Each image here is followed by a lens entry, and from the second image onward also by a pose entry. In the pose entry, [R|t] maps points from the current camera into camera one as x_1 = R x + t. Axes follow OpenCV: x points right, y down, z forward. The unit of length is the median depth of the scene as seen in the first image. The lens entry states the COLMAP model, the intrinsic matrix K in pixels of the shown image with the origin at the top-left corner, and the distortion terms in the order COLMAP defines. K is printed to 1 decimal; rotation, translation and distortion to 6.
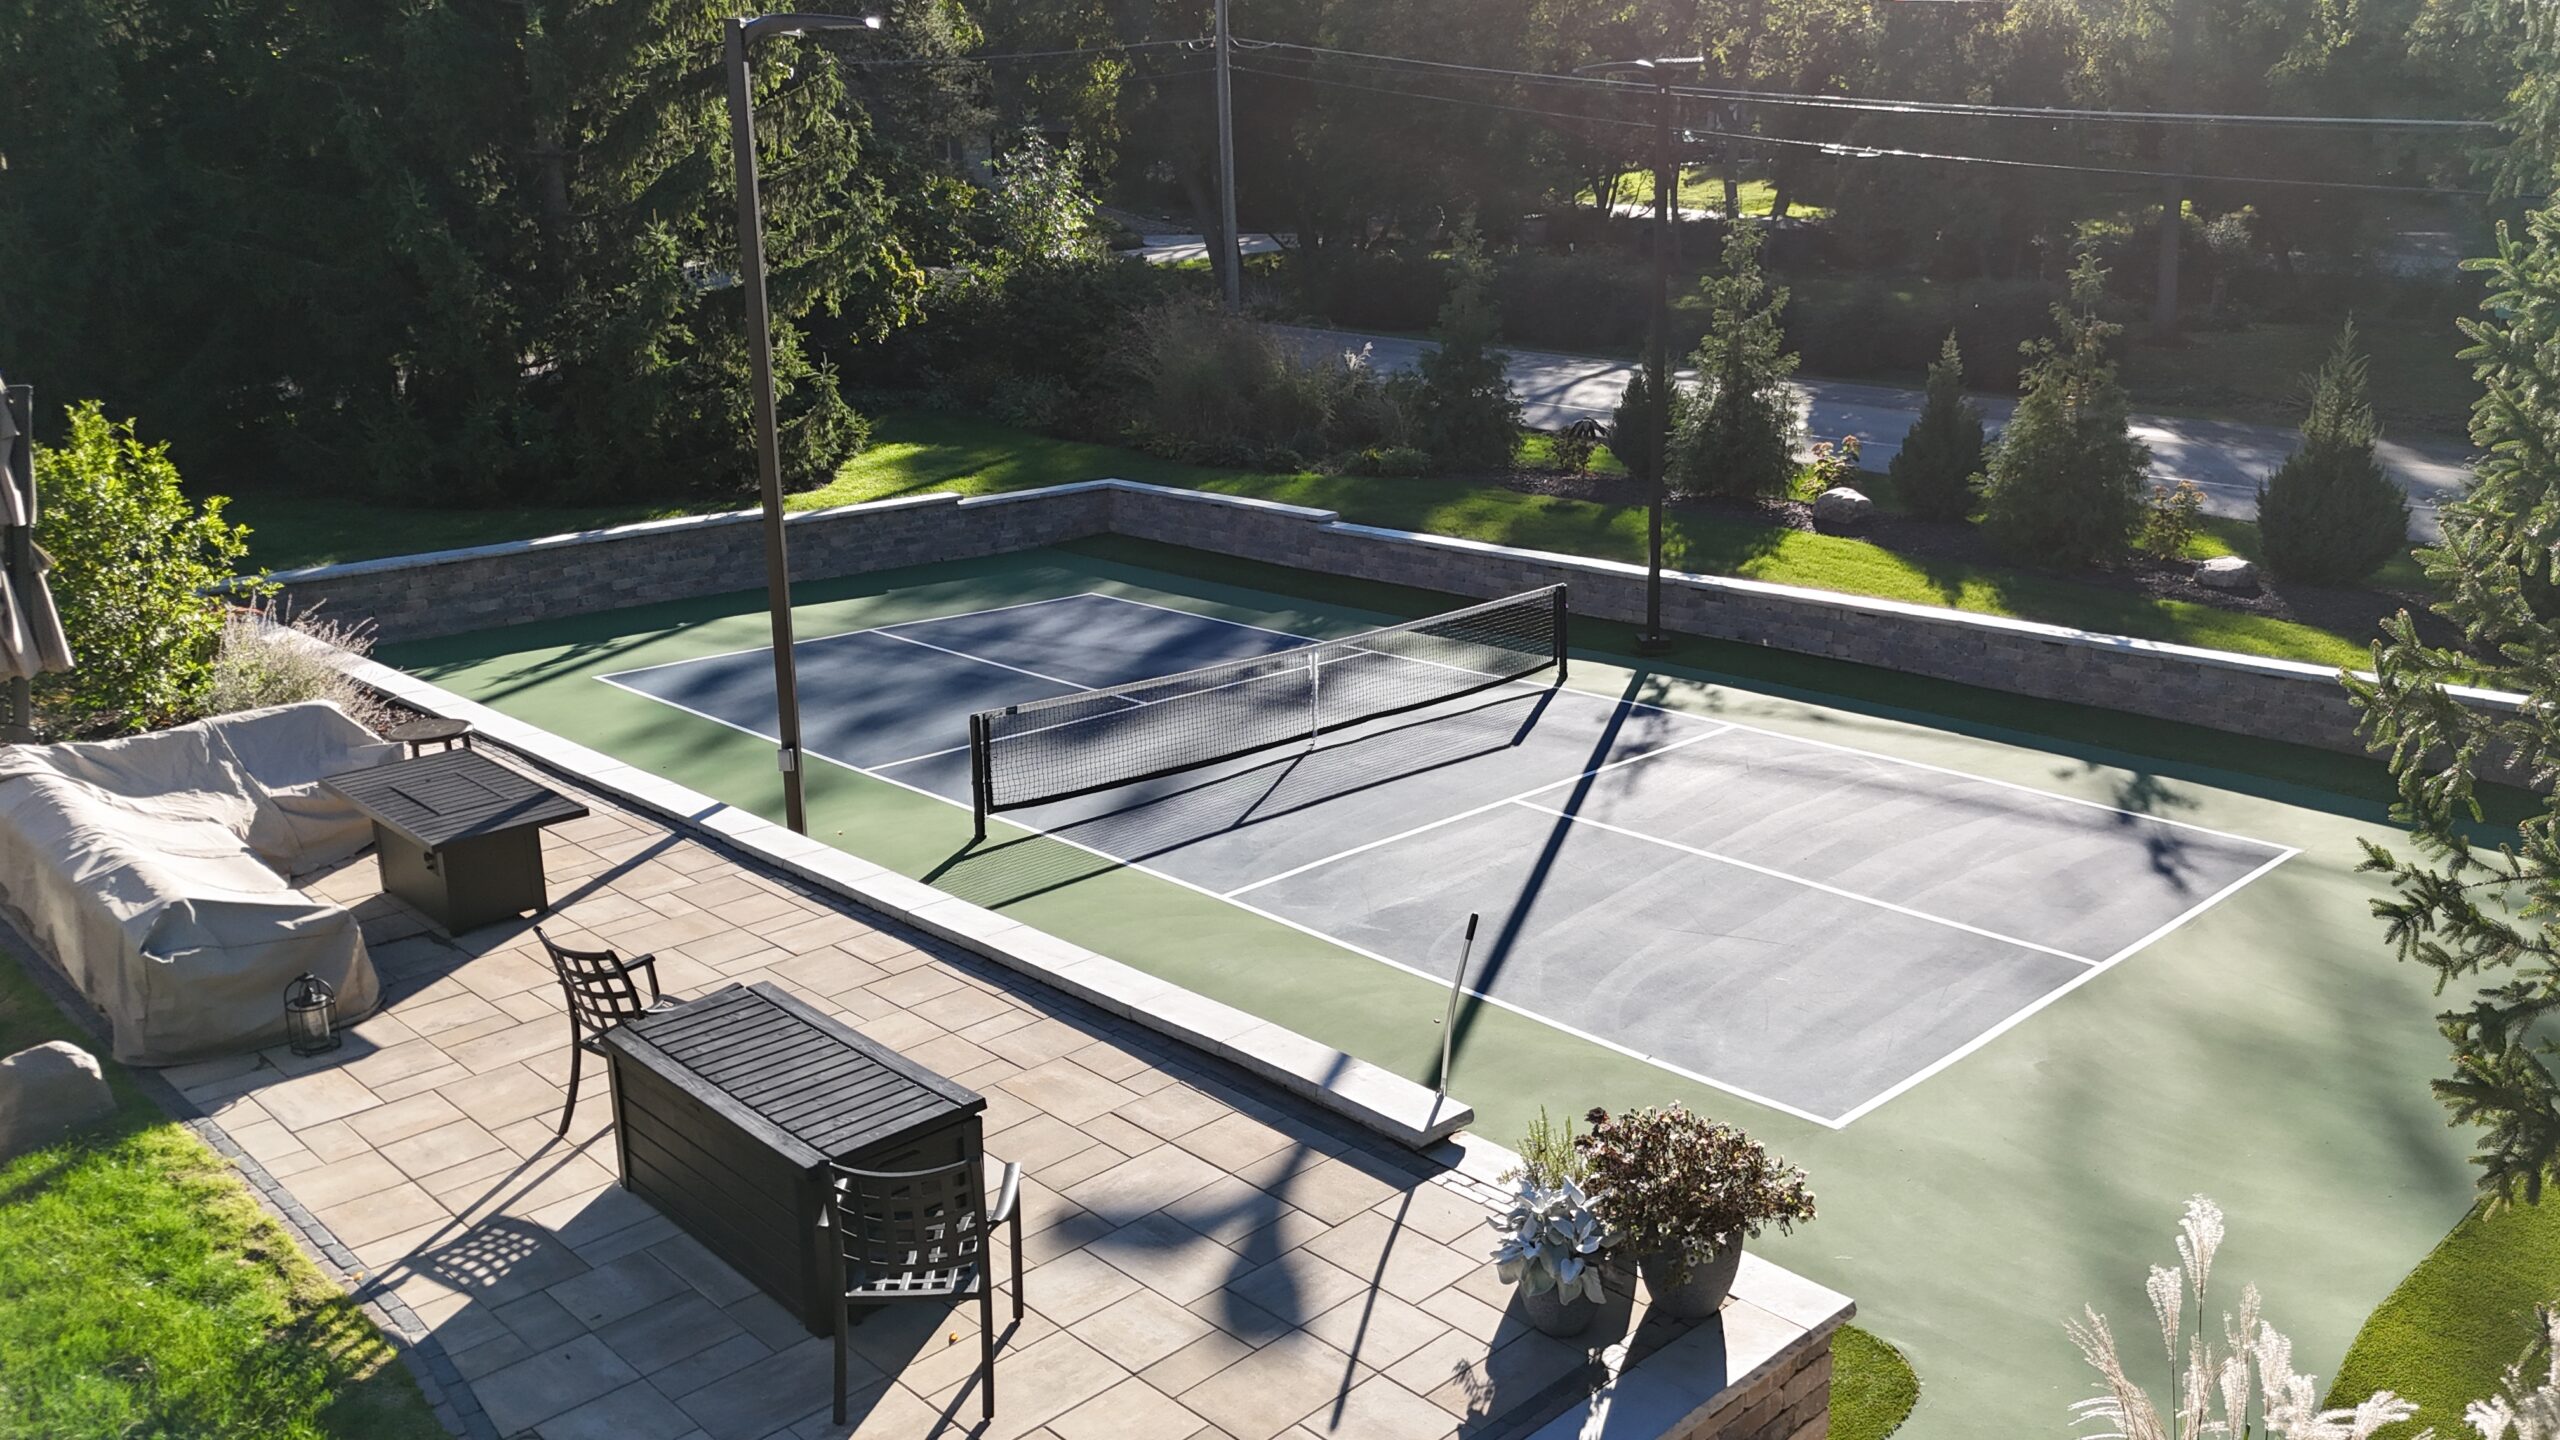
lens RADIAL K [[1900.5, 0, 1292.7], [0, 1900.5, 736.9], [0, 0, 1]] dist [0.076781, -0.074840]
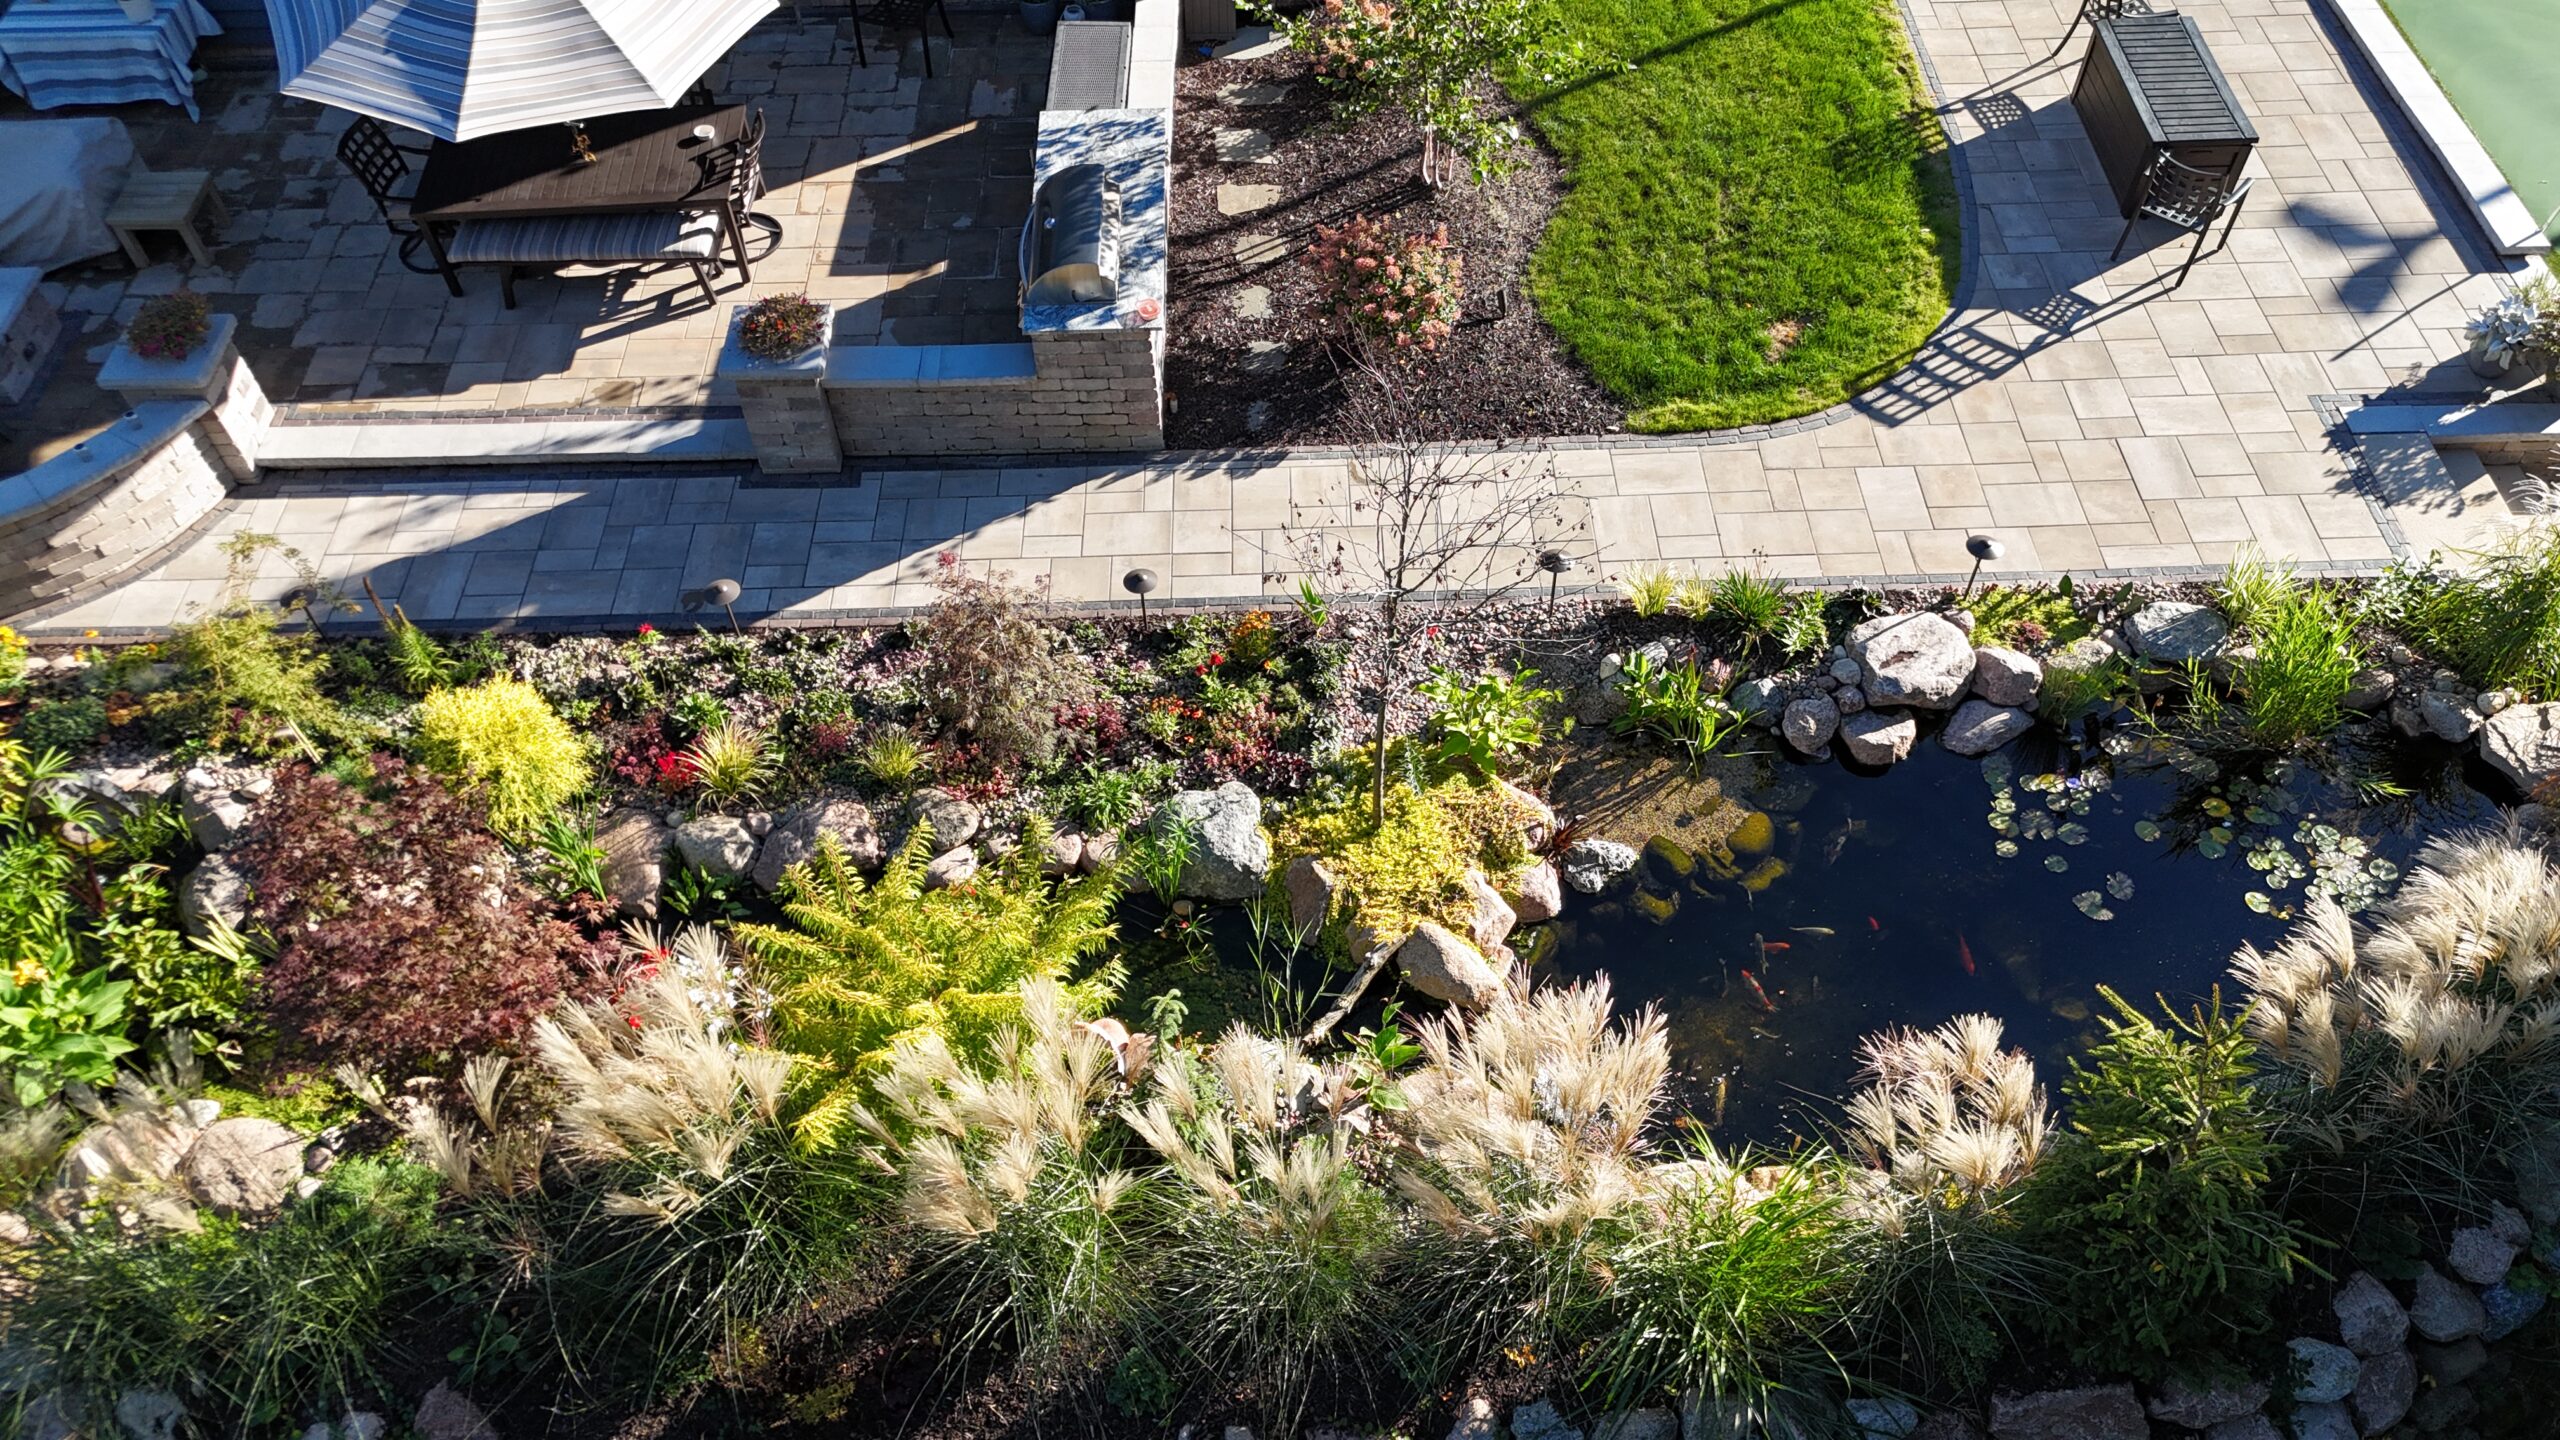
lens RADIAL K [[1900.5, 0, 1285.9], [0, 1900.5, 720.1], [0, 0, 1]] dist [0.076781, -0.074840]
pose [[0.726004, 0.529186, -0.439182, 0.143461], [-0.168368, 0.755975, 0.632577, -0.212841], [0.666761, -0.385309, 0.637939, -0.550574]]
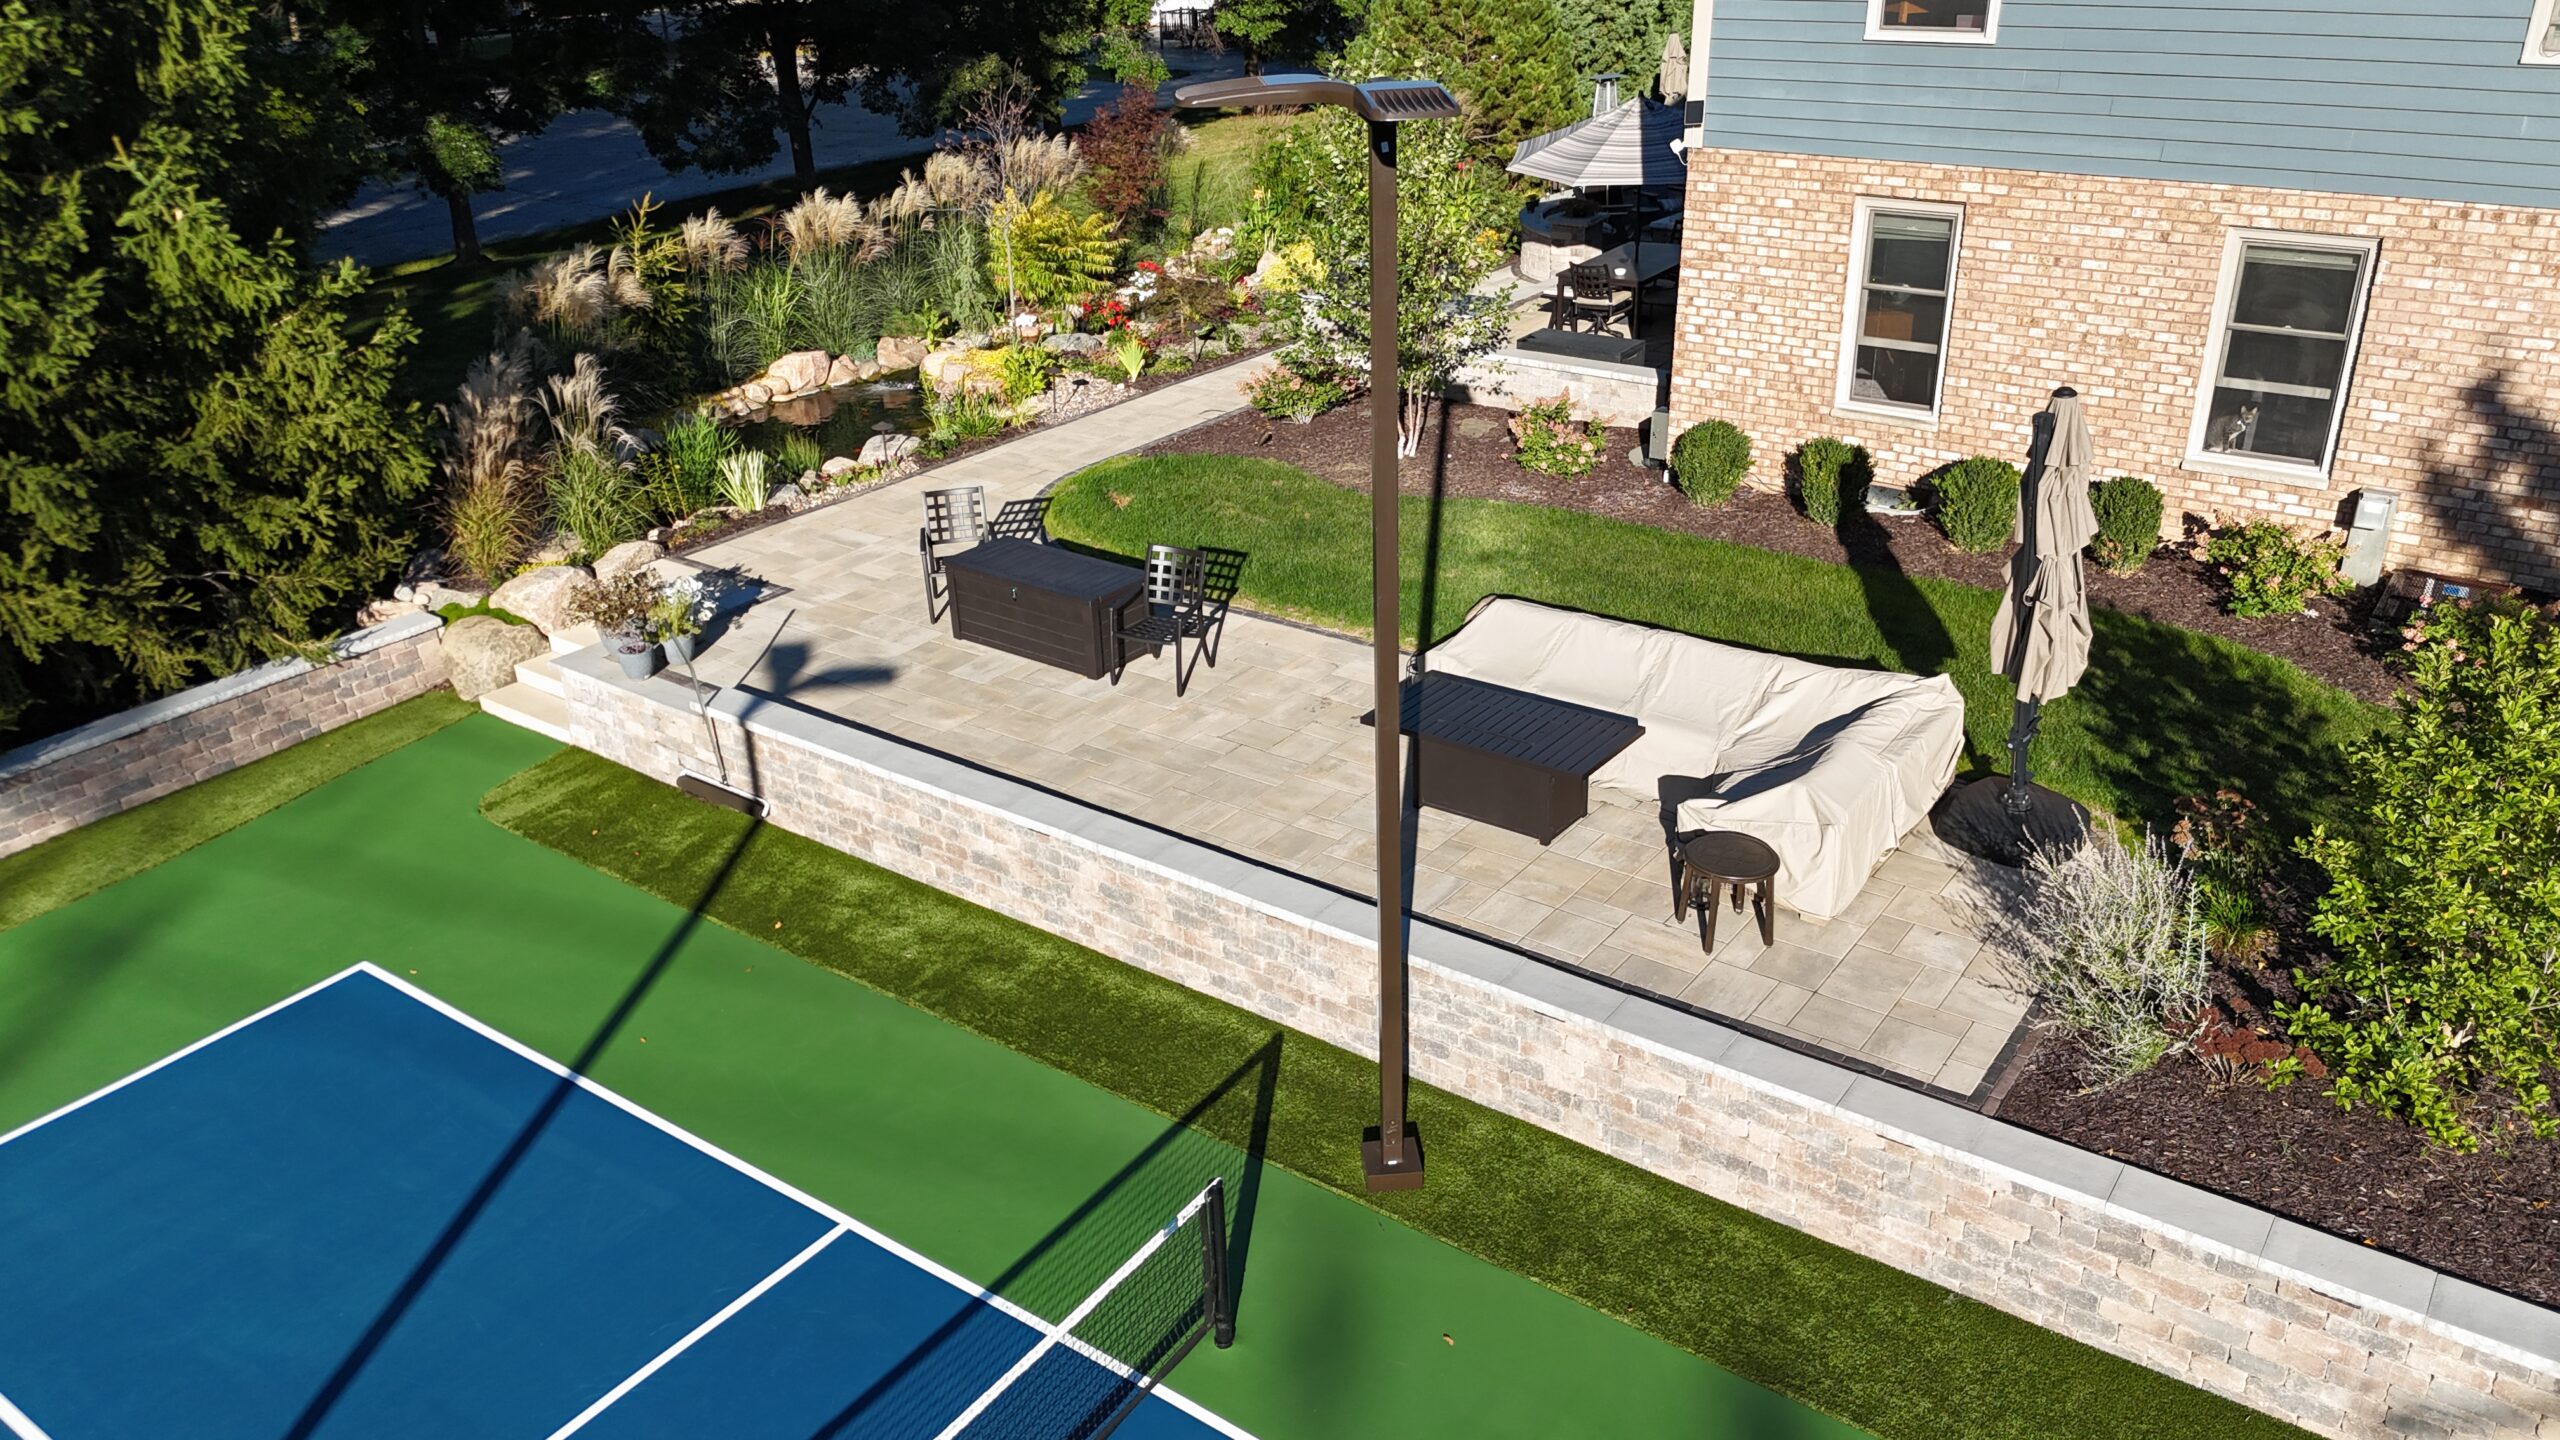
lens RADIAL K [[1900.5, 0, 1279.1], [0, 1900.5, 709.7], [0, 0, 1]] dist [0.076781, -0.074840]
pose [[-0.984511, 0.105819, -0.139789, -0.105114], [-0.012768, 0.751924, 0.659126, -0.544486], [0.174859, 0.650702, -0.738926, 1.355255]]
